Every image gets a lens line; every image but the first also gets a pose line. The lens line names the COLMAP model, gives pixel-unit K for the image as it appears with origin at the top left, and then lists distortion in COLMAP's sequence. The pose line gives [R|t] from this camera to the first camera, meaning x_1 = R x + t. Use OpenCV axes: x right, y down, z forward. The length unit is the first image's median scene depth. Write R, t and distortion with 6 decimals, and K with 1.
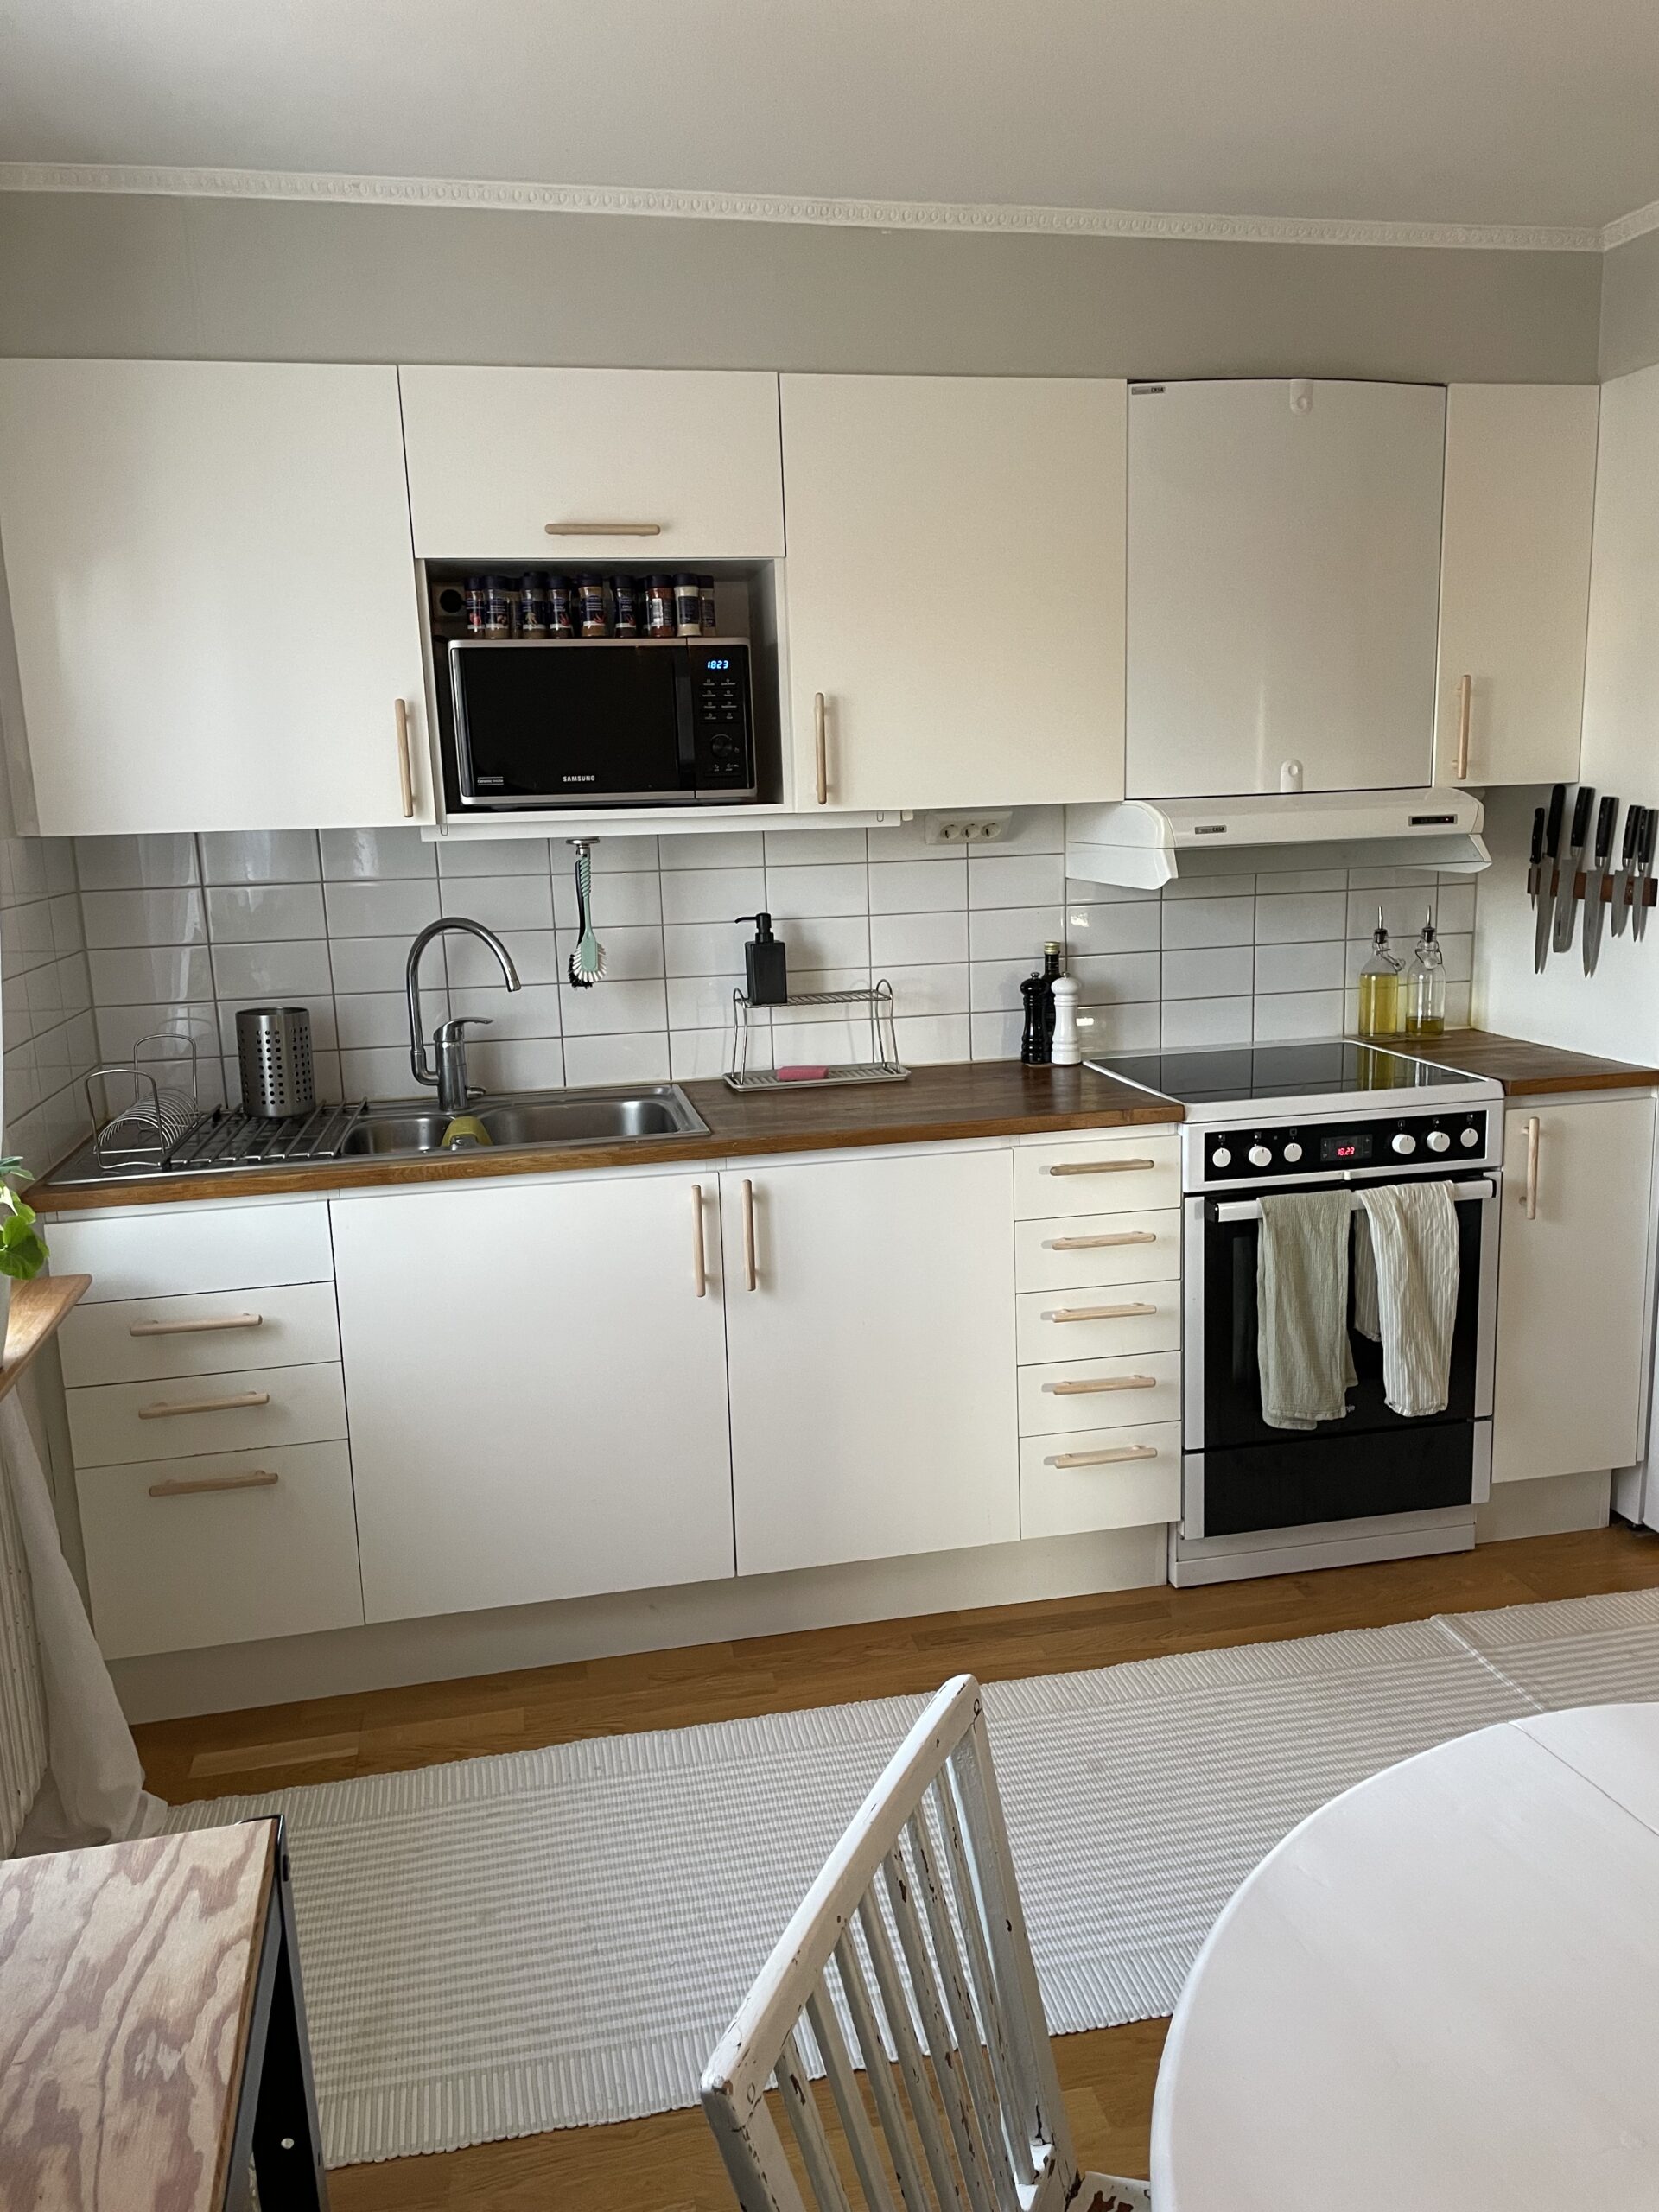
lens RADIAL K [[1687.3, 0, 831.7], [0, 1687.3, 1112.1], [0, 0, 1]] dist [0.082355, -0.003733]
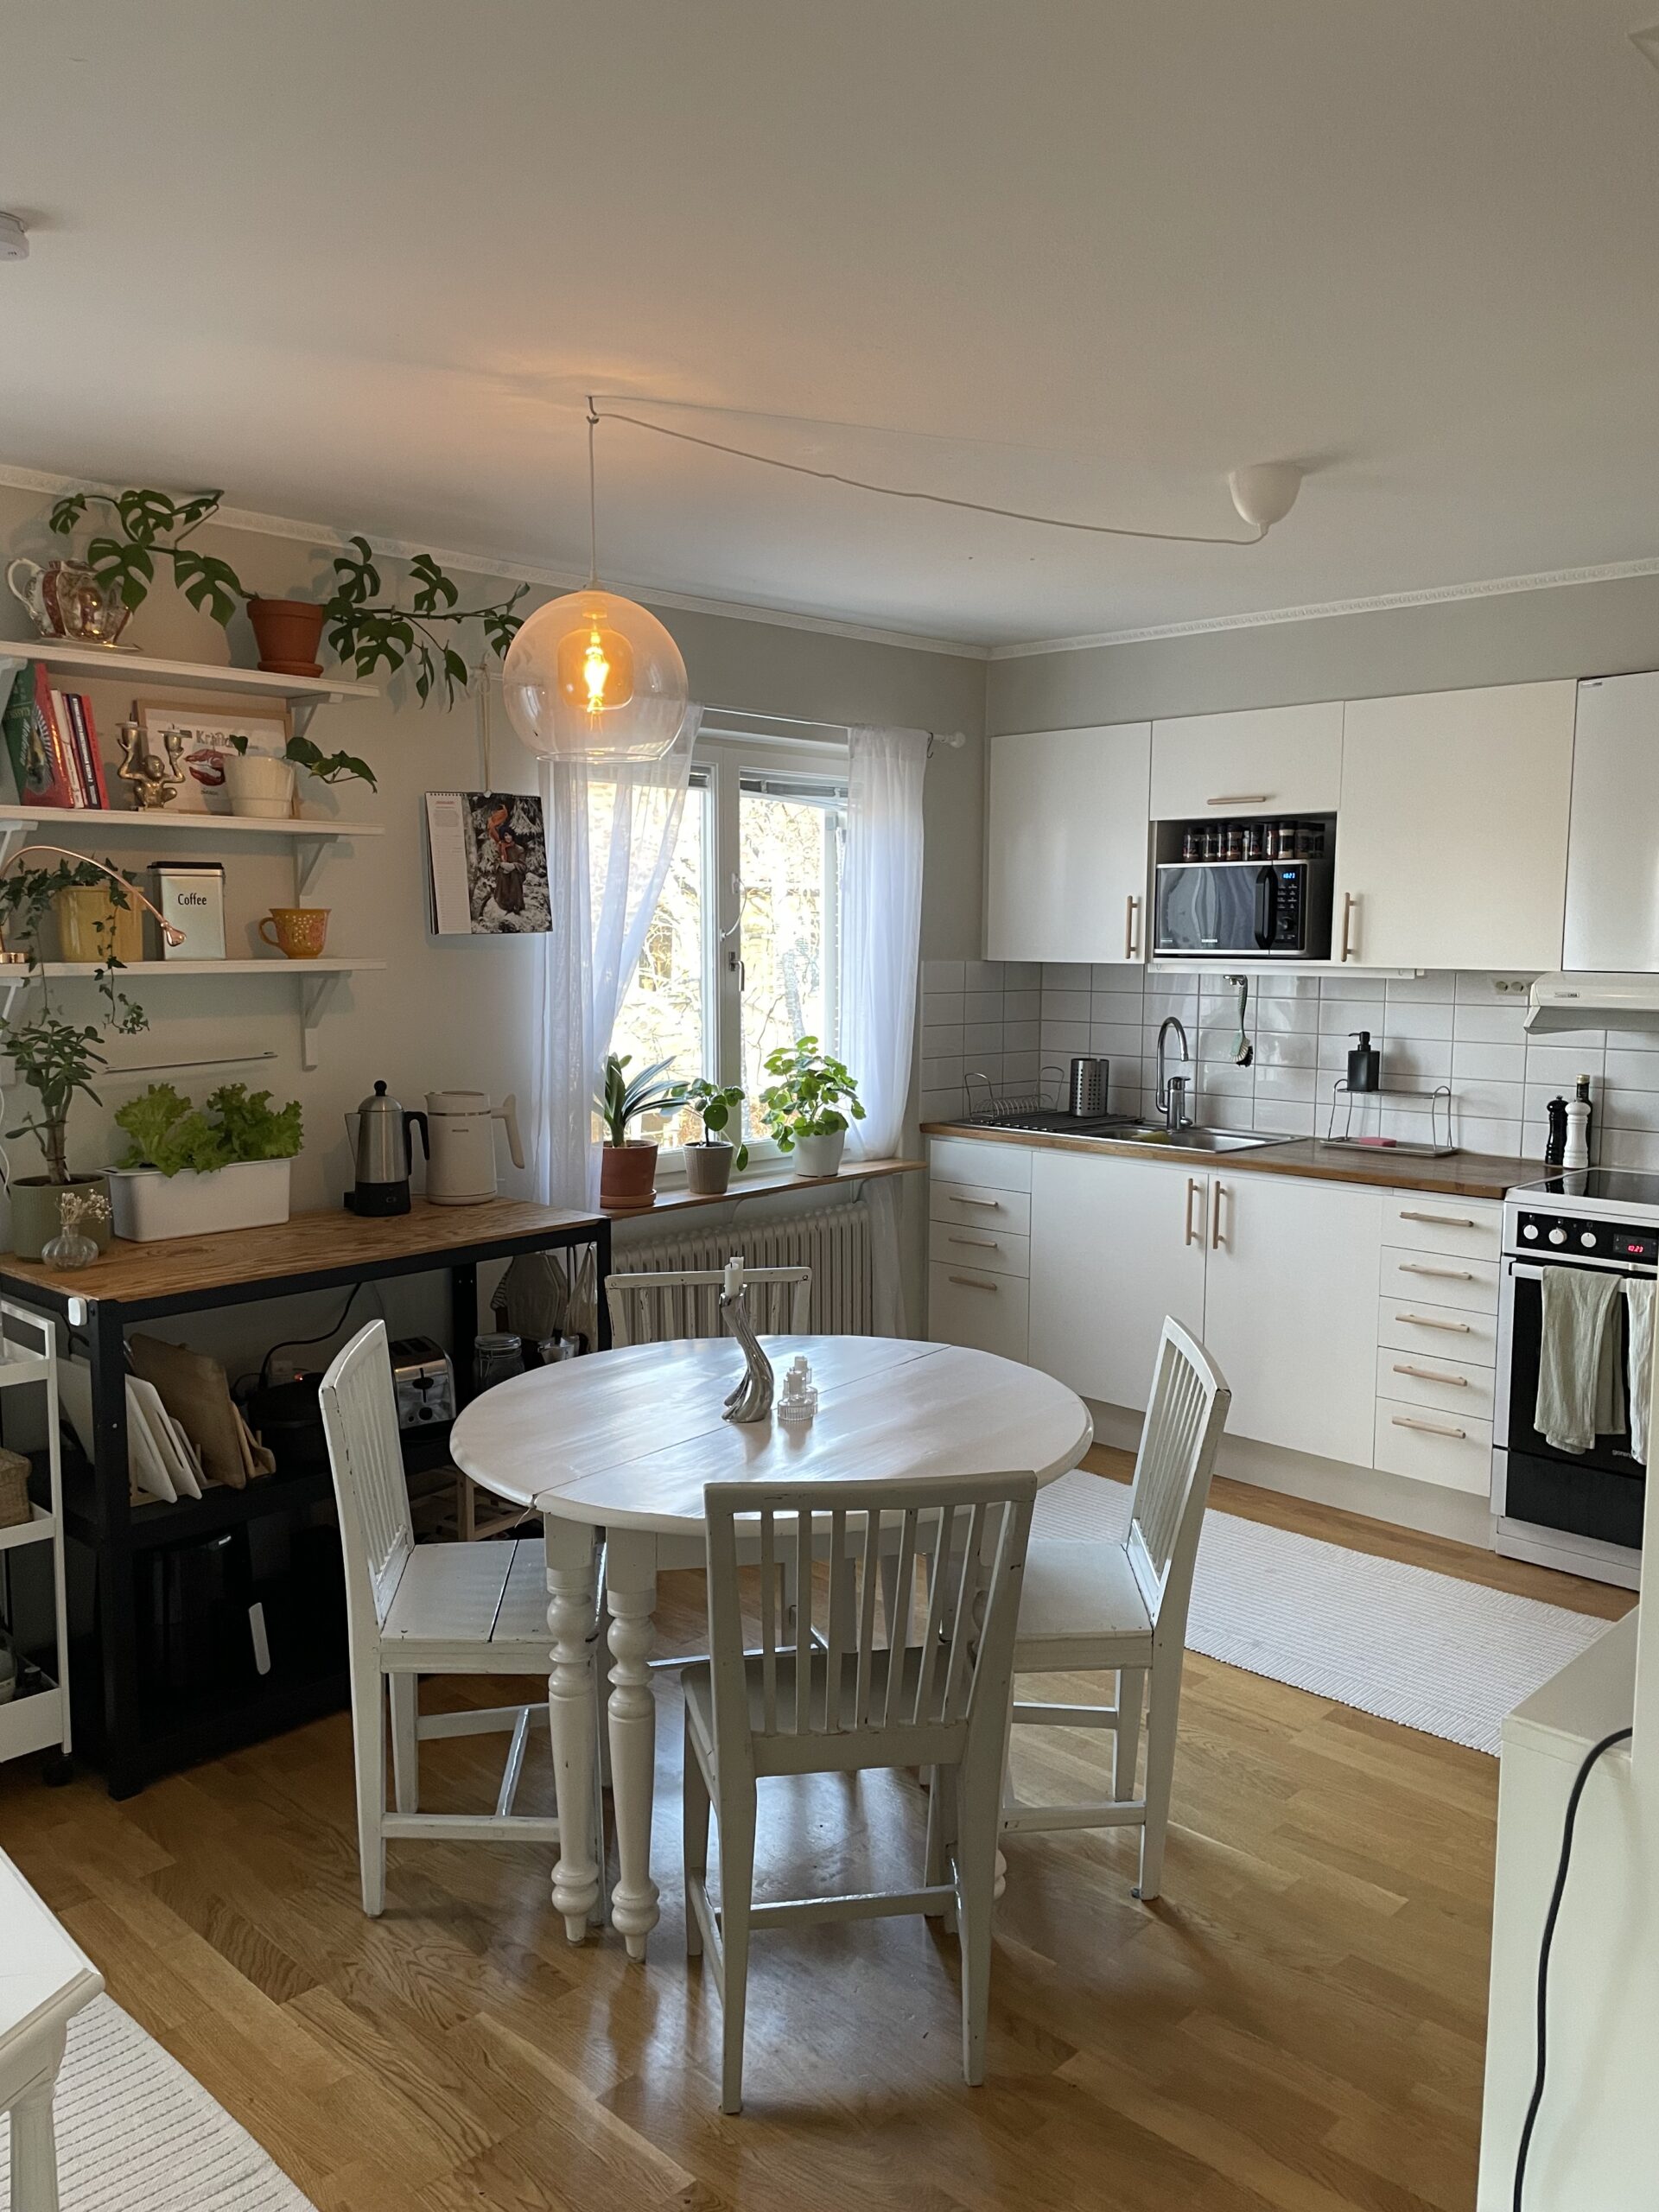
lens RADIAL K [[1687.3, 0, 827.3], [0, 1687.3, 1108.6], [0, 0, 1]] dist [0.082355, -0.003733]
pose [[0.545532, 0.124020, -0.828863, 1.049816], [-0.184469, 0.982505, 0.025598, -0.001655], [0.817537, 0.138935, 0.558866, -0.246338]]
